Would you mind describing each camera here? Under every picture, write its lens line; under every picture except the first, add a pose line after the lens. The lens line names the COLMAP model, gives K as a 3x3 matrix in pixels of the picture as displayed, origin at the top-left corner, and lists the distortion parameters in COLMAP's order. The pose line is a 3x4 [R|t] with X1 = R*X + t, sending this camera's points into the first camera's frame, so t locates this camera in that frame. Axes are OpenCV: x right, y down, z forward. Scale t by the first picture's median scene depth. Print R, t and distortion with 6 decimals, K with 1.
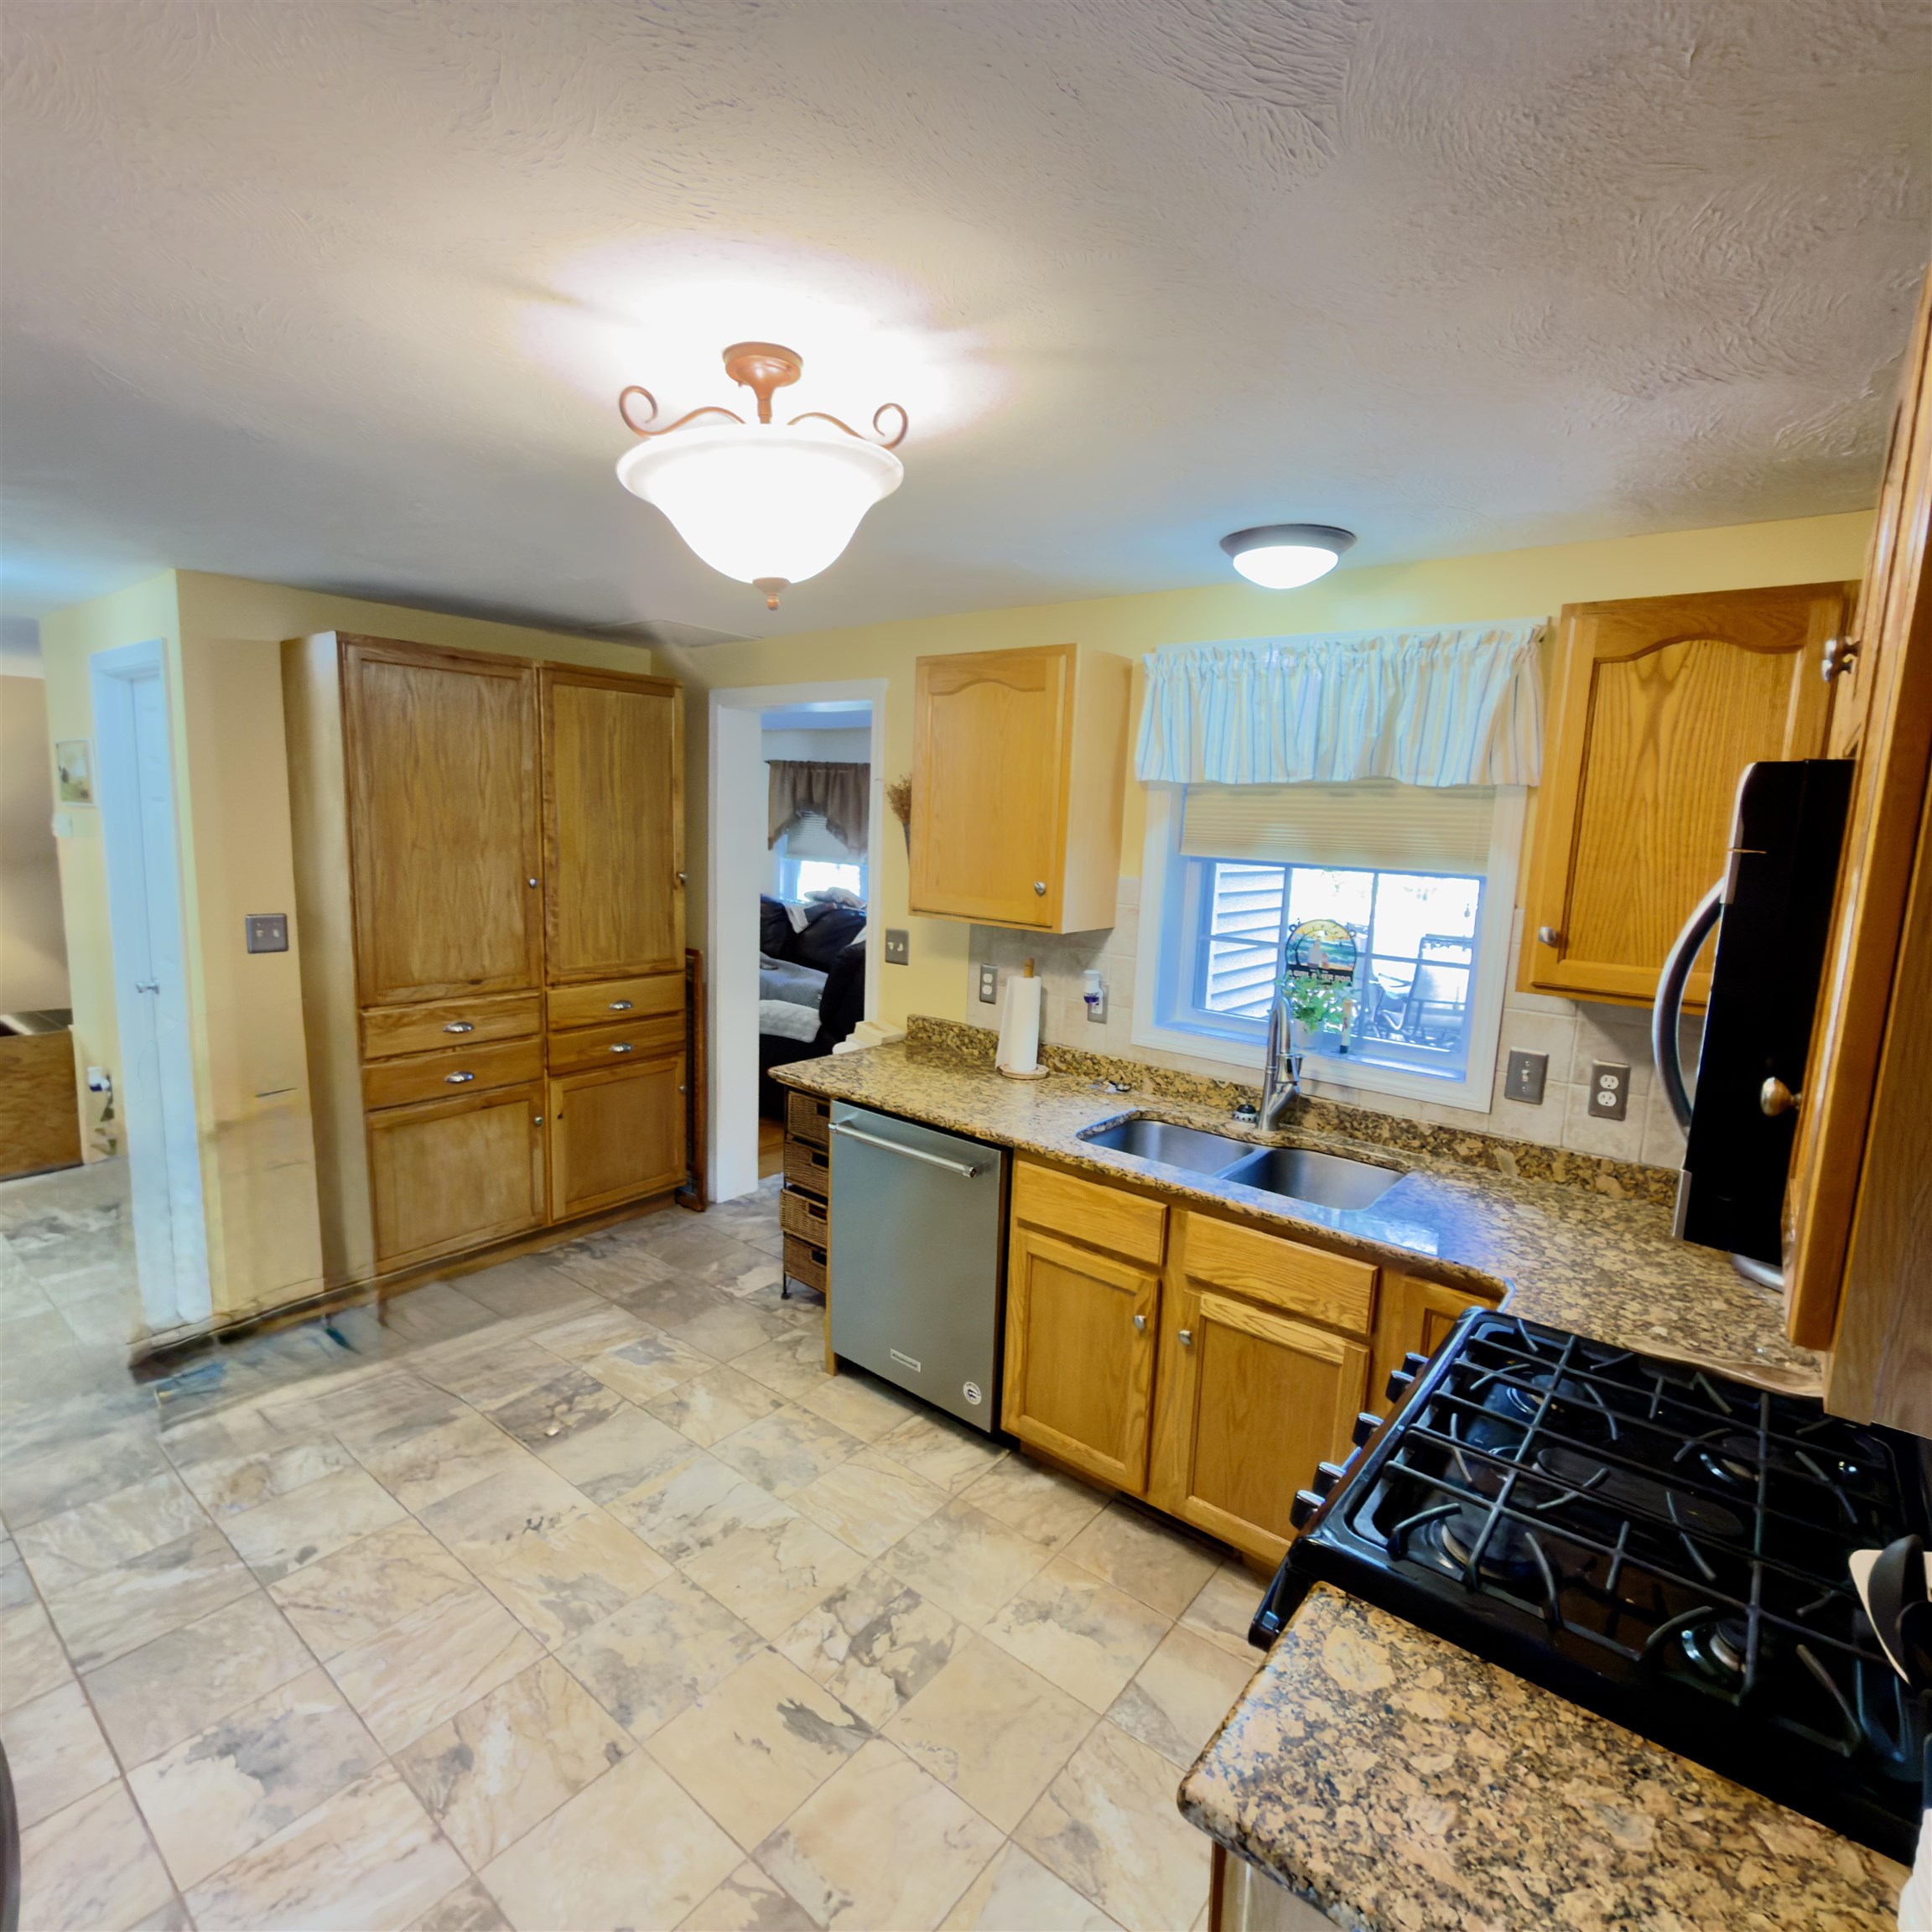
lens RADIAL K [[1035.9, 0, 966.9], [0, 1035.9, 969.6], [0, 0, 1]] dist [0.006780, 0.000870]
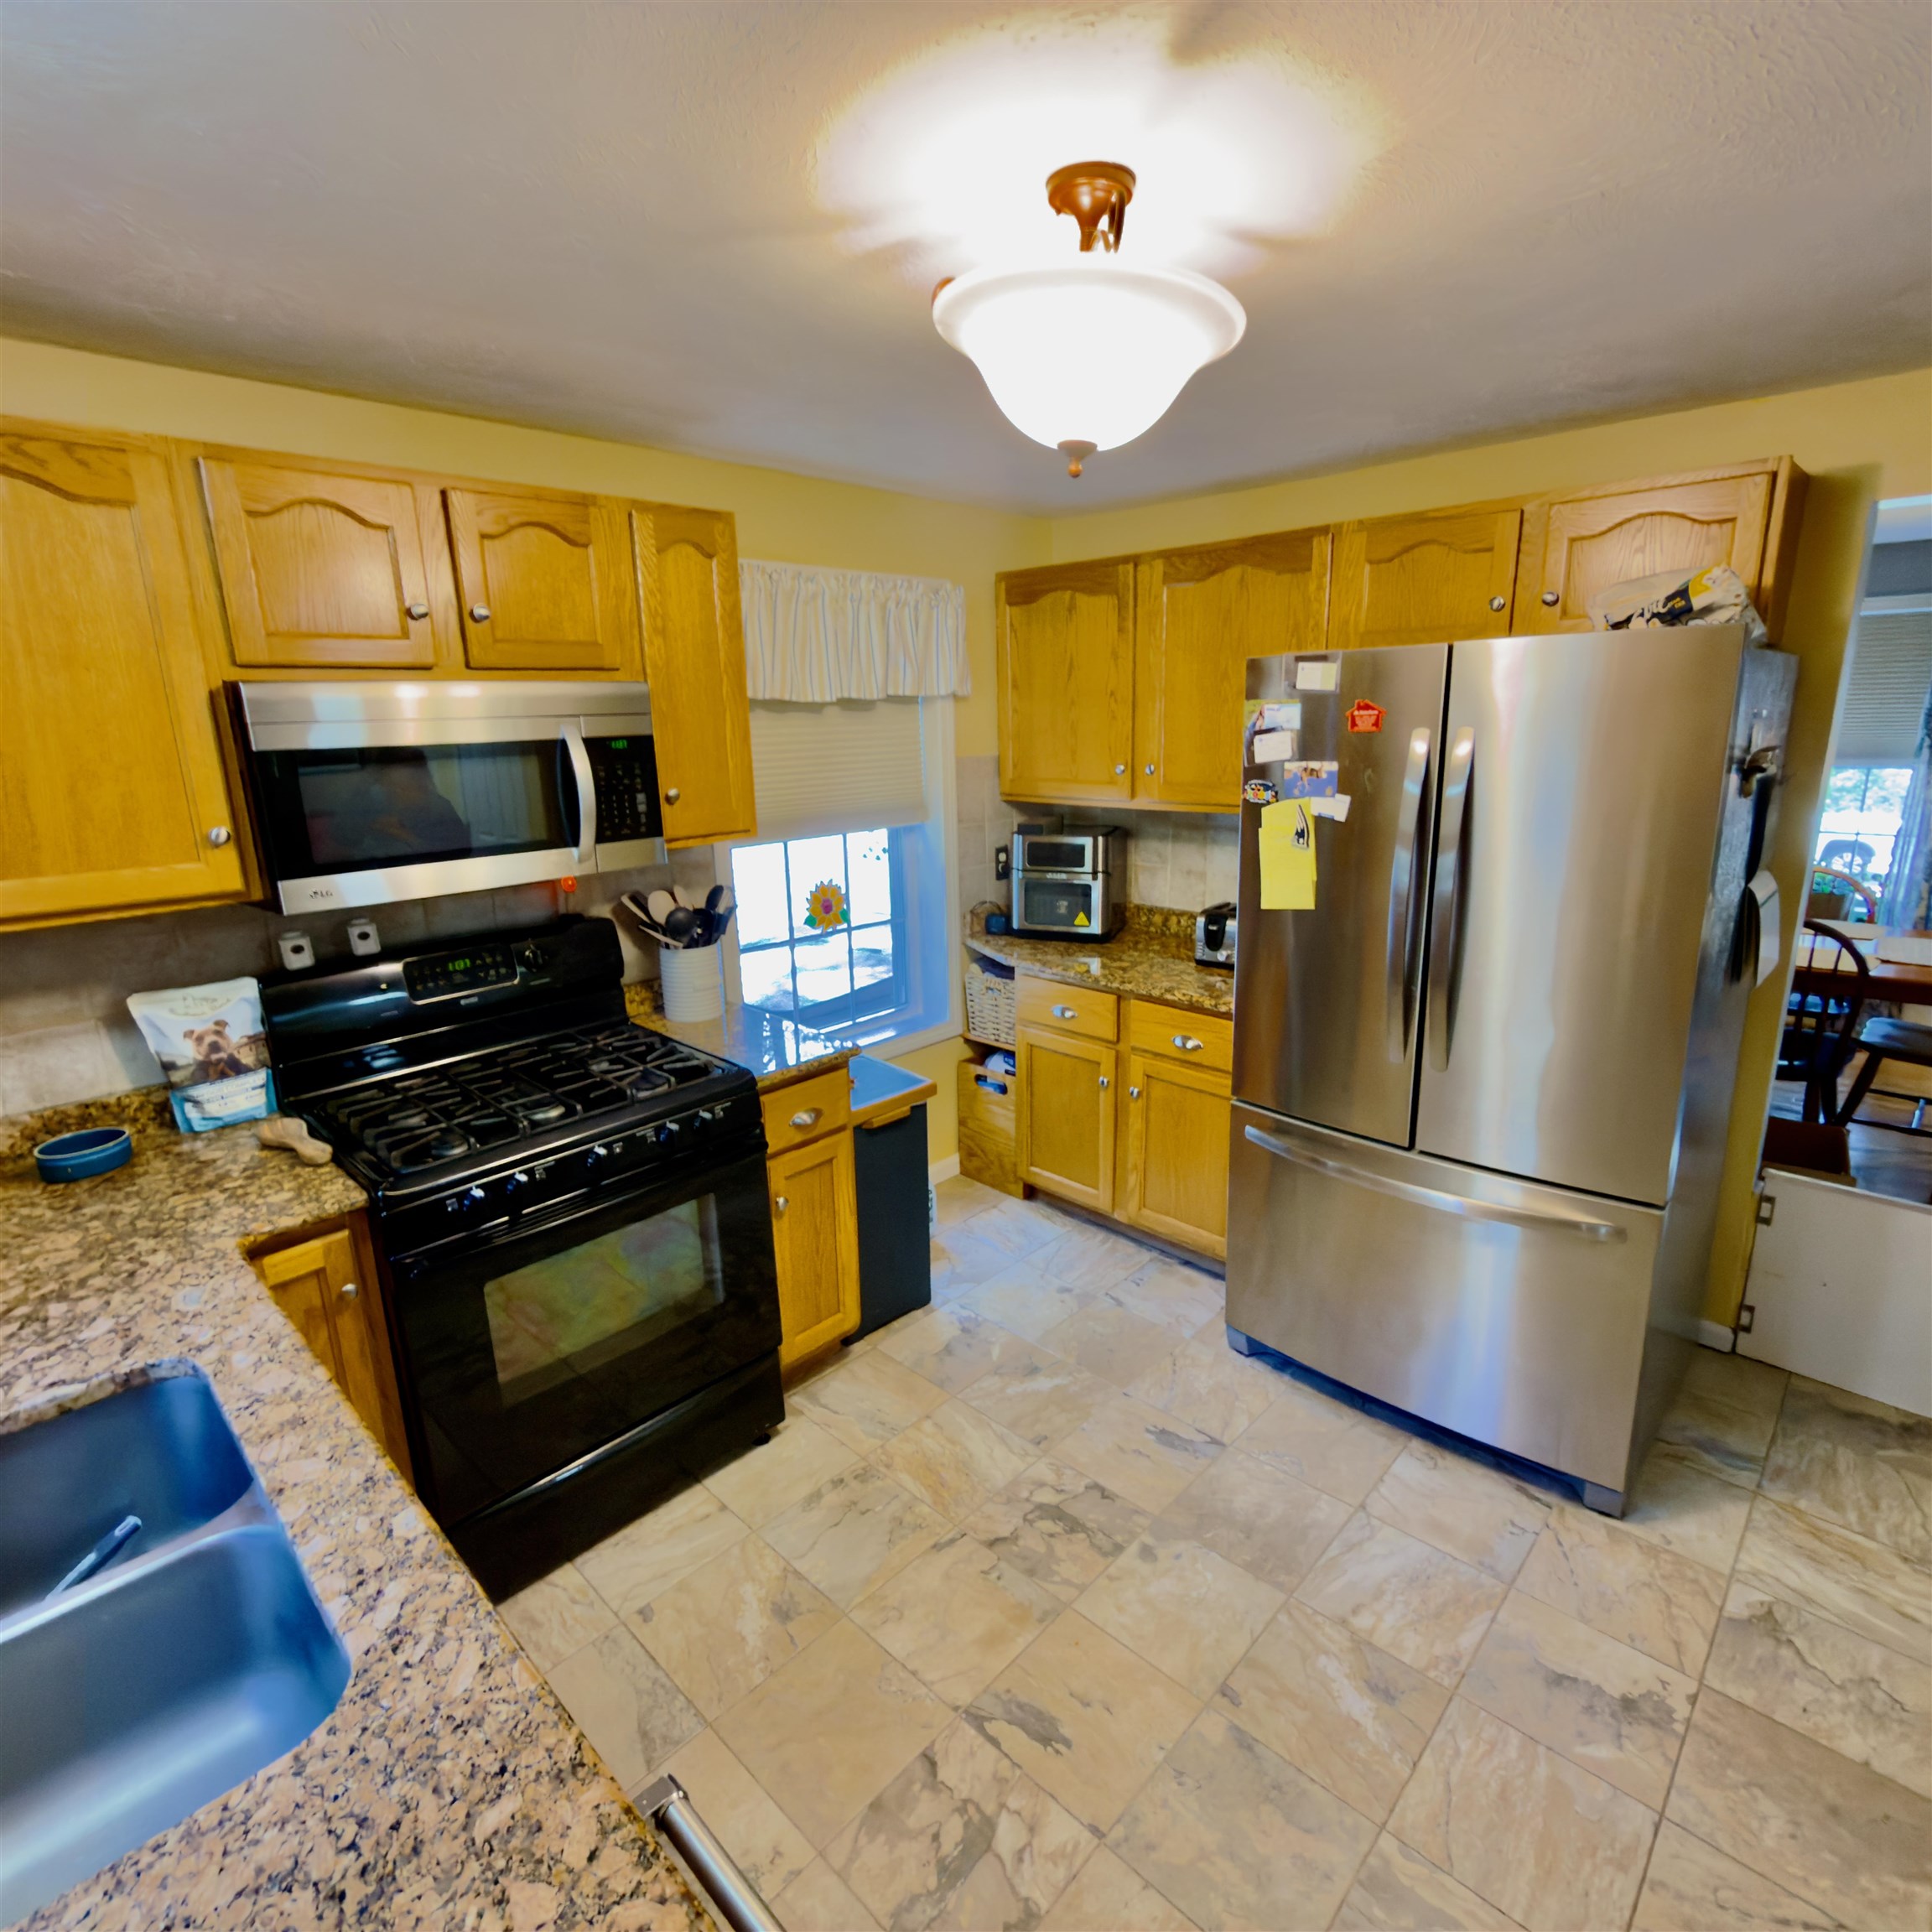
lens RADIAL K [[1035.9, 0, 972.3], [0, 1035.9, 956.0], [0, 0, 1]] dist [0.006780, 0.000870]
pose [[-0.996292, -0.034596, 0.078778, -0.247906], [-0.001896, 0.924205, 0.381891, -0.410095], [-0.086018, 0.380325, -0.920844, 2.674404]]
